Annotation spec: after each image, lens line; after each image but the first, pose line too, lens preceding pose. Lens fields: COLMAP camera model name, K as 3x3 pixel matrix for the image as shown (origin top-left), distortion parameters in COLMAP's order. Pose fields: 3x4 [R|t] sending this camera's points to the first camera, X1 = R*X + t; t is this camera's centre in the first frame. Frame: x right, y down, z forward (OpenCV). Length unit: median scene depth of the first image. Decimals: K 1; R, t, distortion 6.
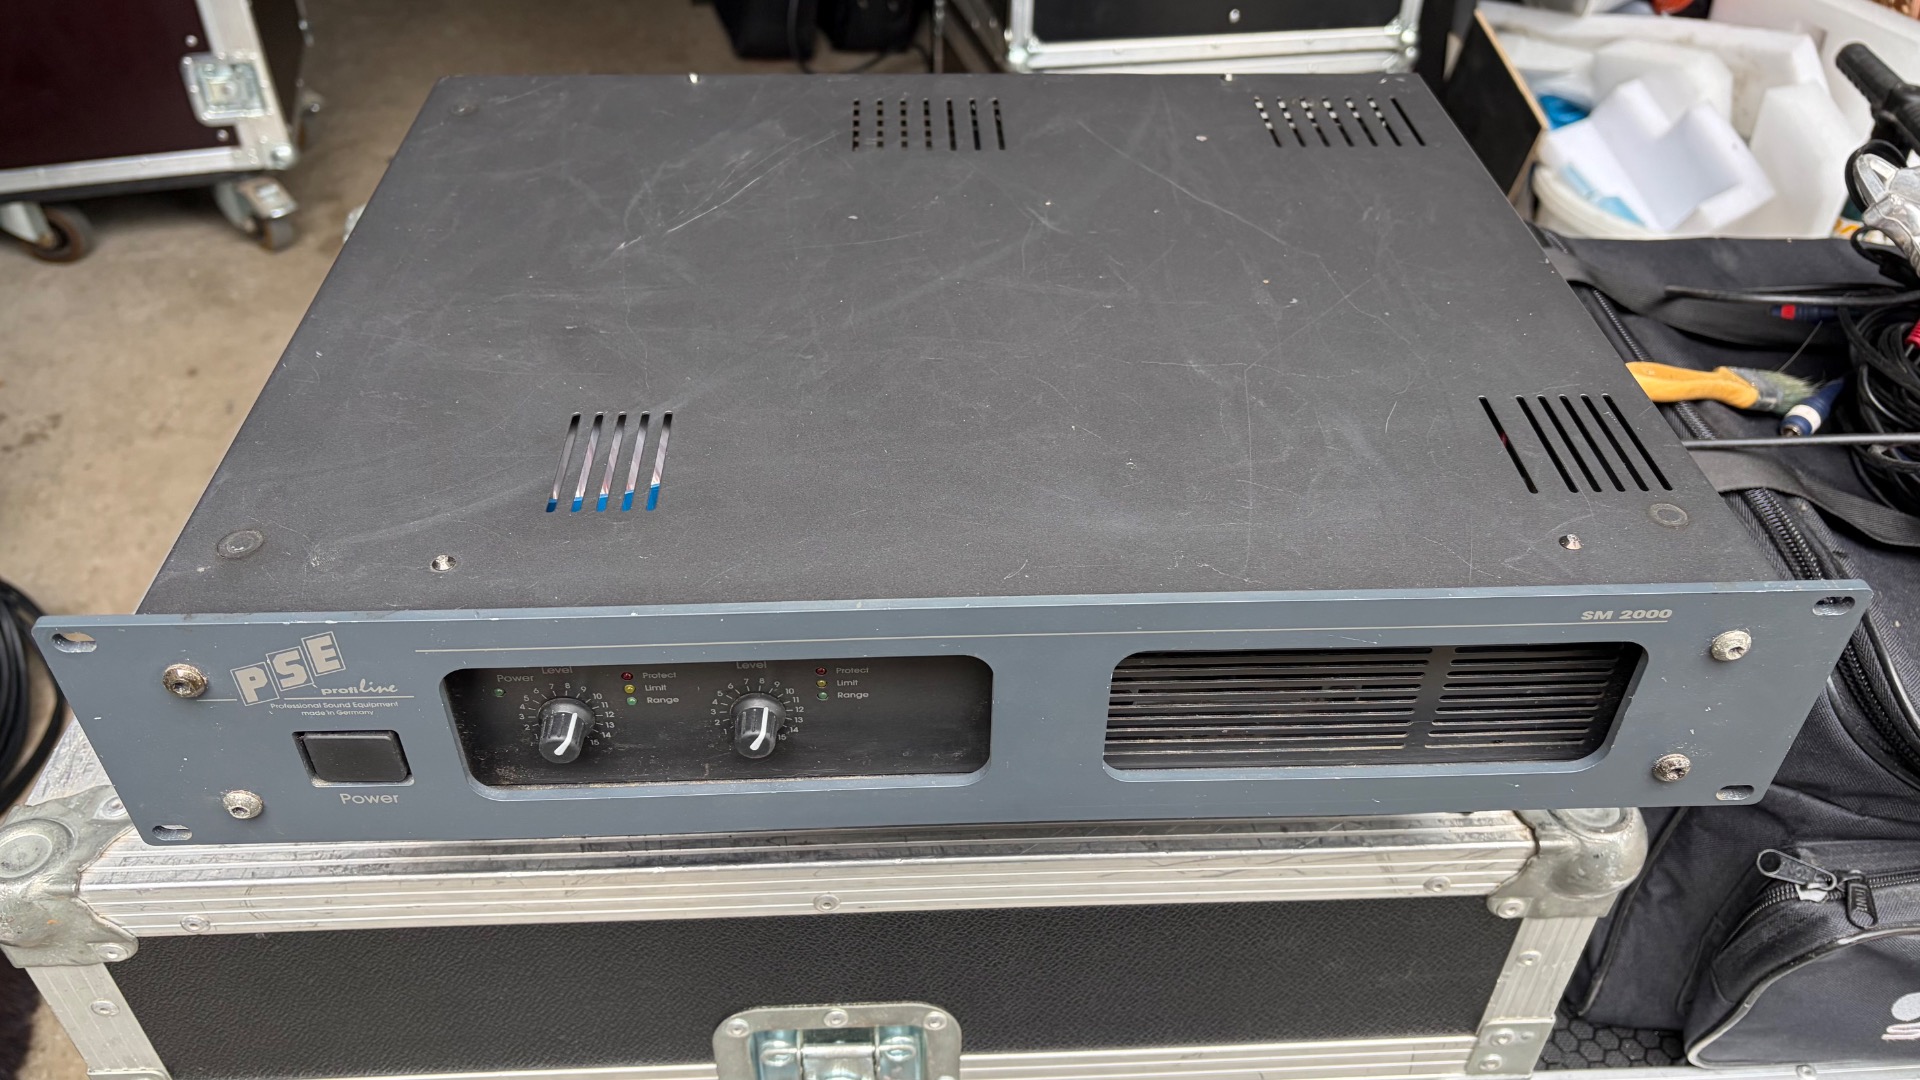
lens RADIAL K [[1498.1, 0, 960.0], [0, 1498.1, 540.0], [0, 0, 1]] dist [0.001427, 0.000420]
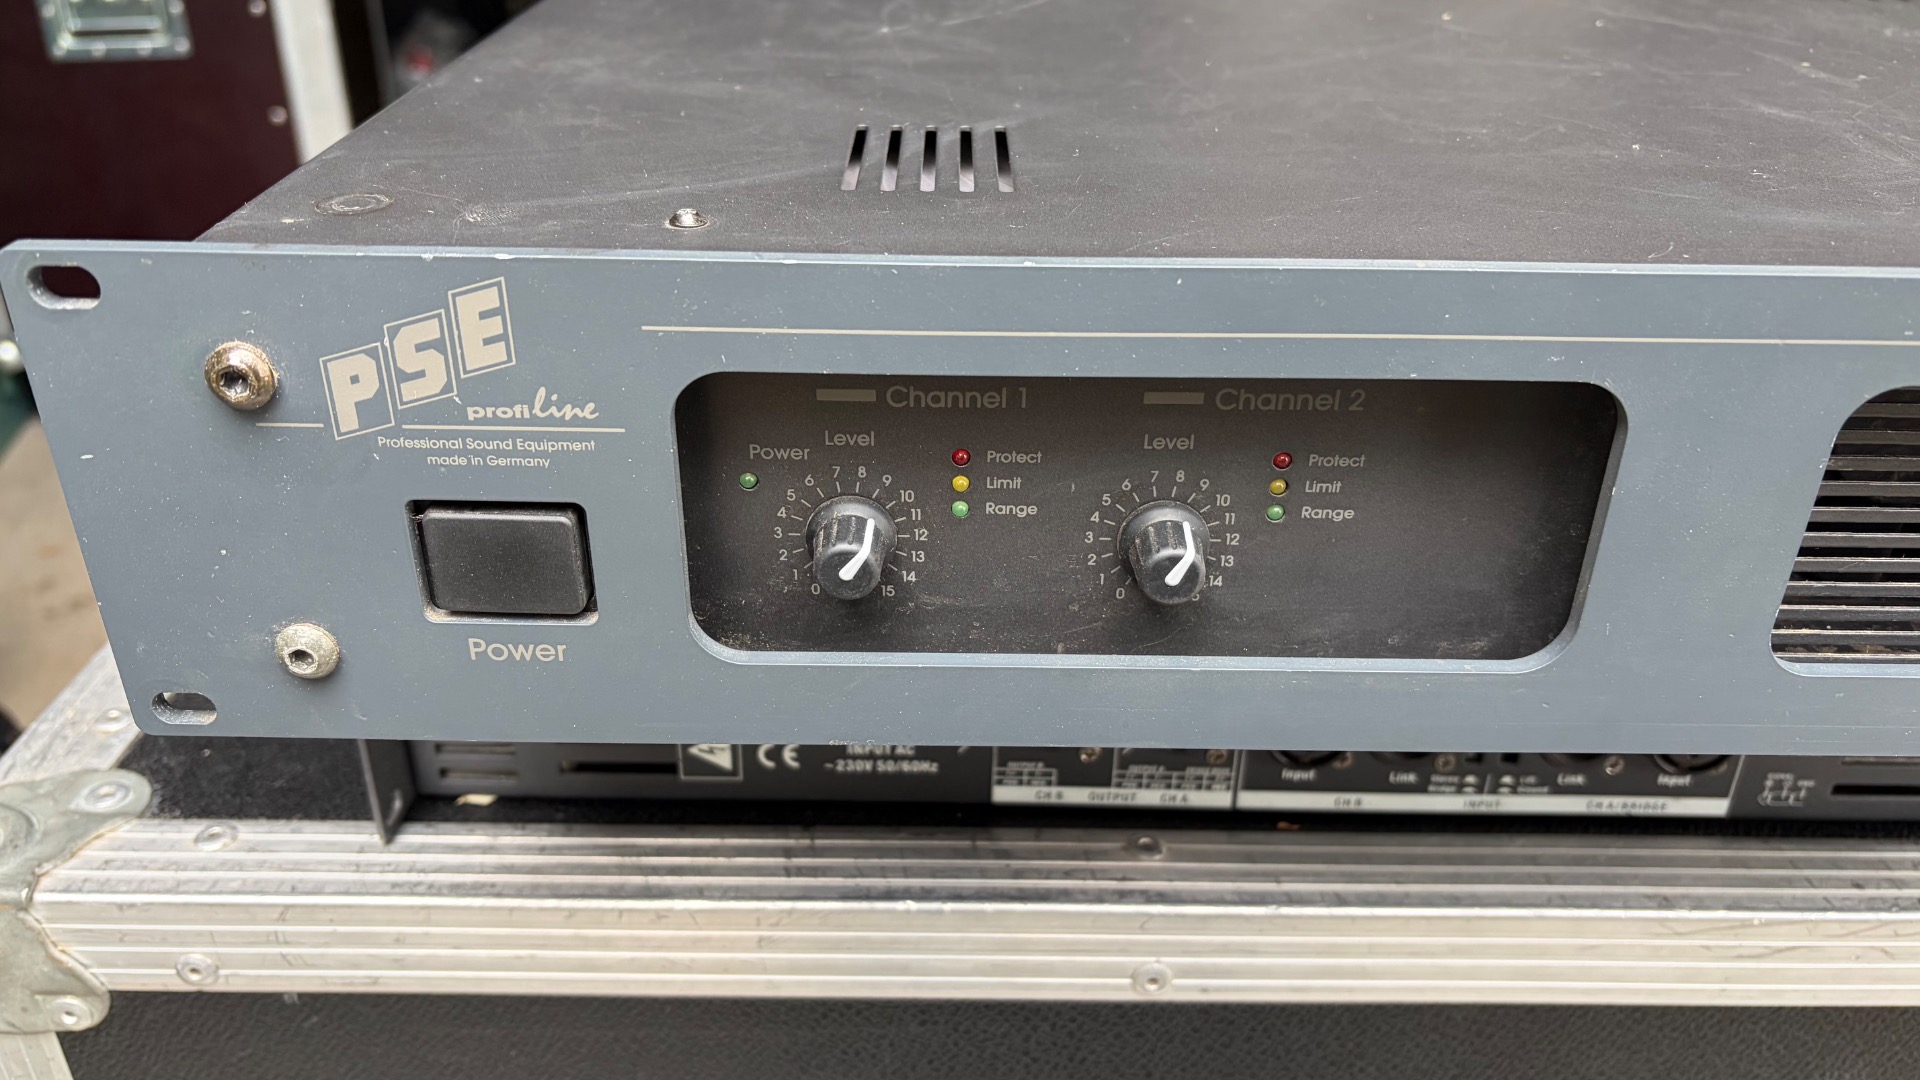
lens RADIAL K [[1530.0, 0, 960.0], [0, 1530.0, 540.0], [0, 0, 1]] dist [-0.017057, 0.010370]
pose [[0.998989, 0.025983, -0.036687, -0.159714], [-0.032221, 0.982906, -0.181269, 0.186112], [0.031350, 0.182268, 0.982749, 0.326349]]
